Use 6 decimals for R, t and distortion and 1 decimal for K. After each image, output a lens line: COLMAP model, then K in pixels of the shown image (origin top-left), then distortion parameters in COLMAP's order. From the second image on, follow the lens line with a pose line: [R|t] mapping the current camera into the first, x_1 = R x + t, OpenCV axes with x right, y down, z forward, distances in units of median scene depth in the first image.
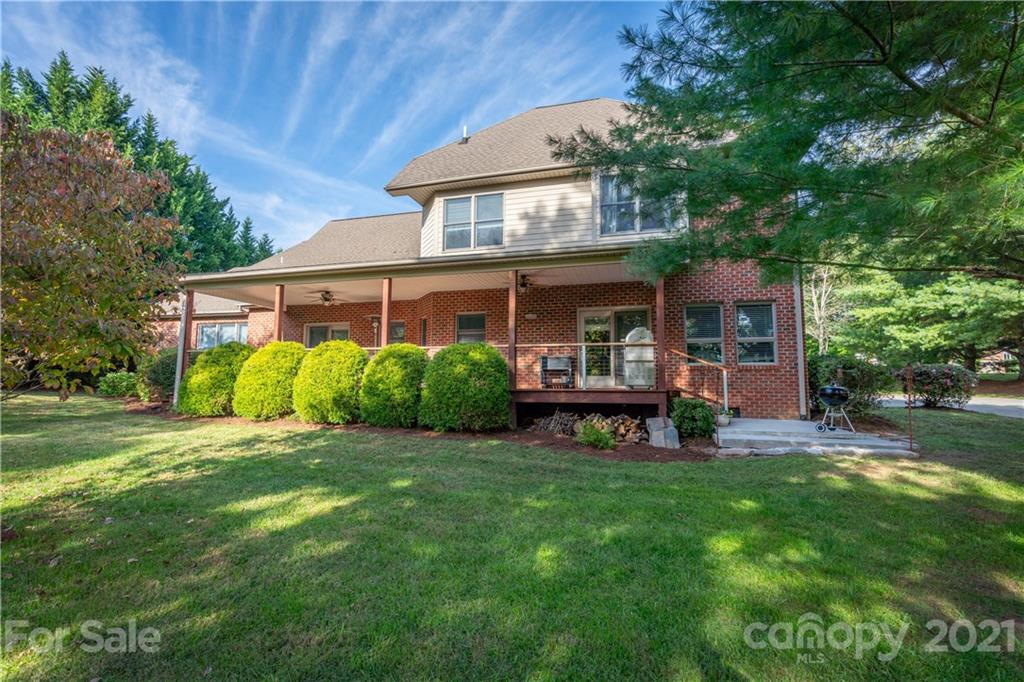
lens RADIAL K [[457.9, 0, 506.6], [0, 457.9, 336.6], [0, 0, 1]] dist [-0.004561, 0.000419]
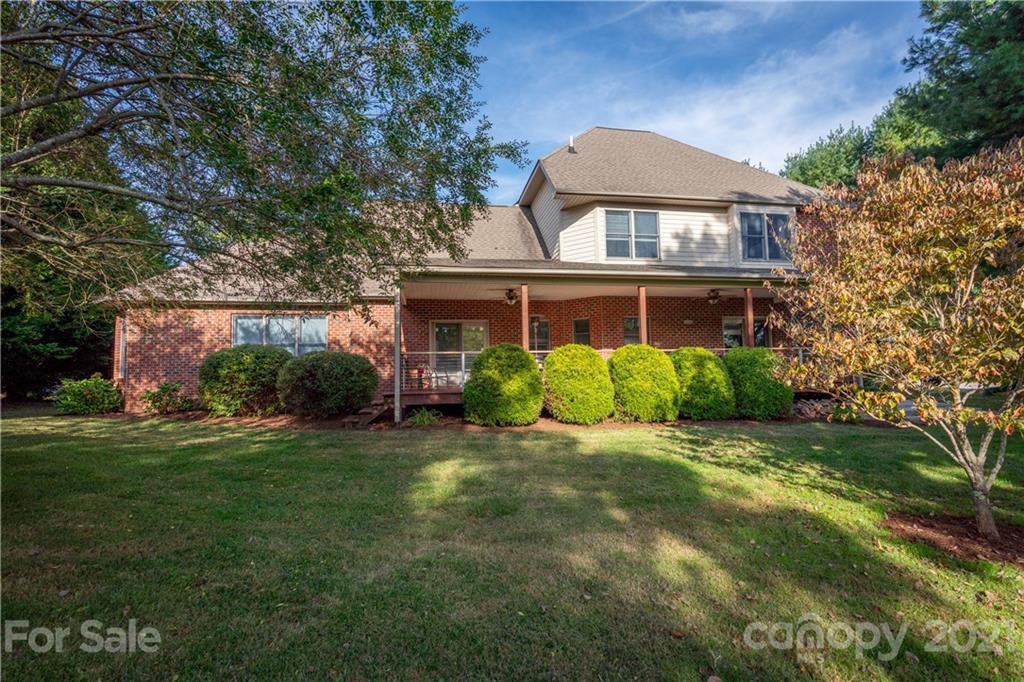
lens RADIAL K [[457.9, 0, 507.3], [0, 457.9, 342.7], [0, 0, 1]] dist [-0.004561, 0.000419]
pose [[0.893131, 0.004041, 0.449778, -0.873312], [-0.018908, 0.999413, 0.028566, -0.014399], [-0.449398, -0.034017, 0.892684, 0.139497]]
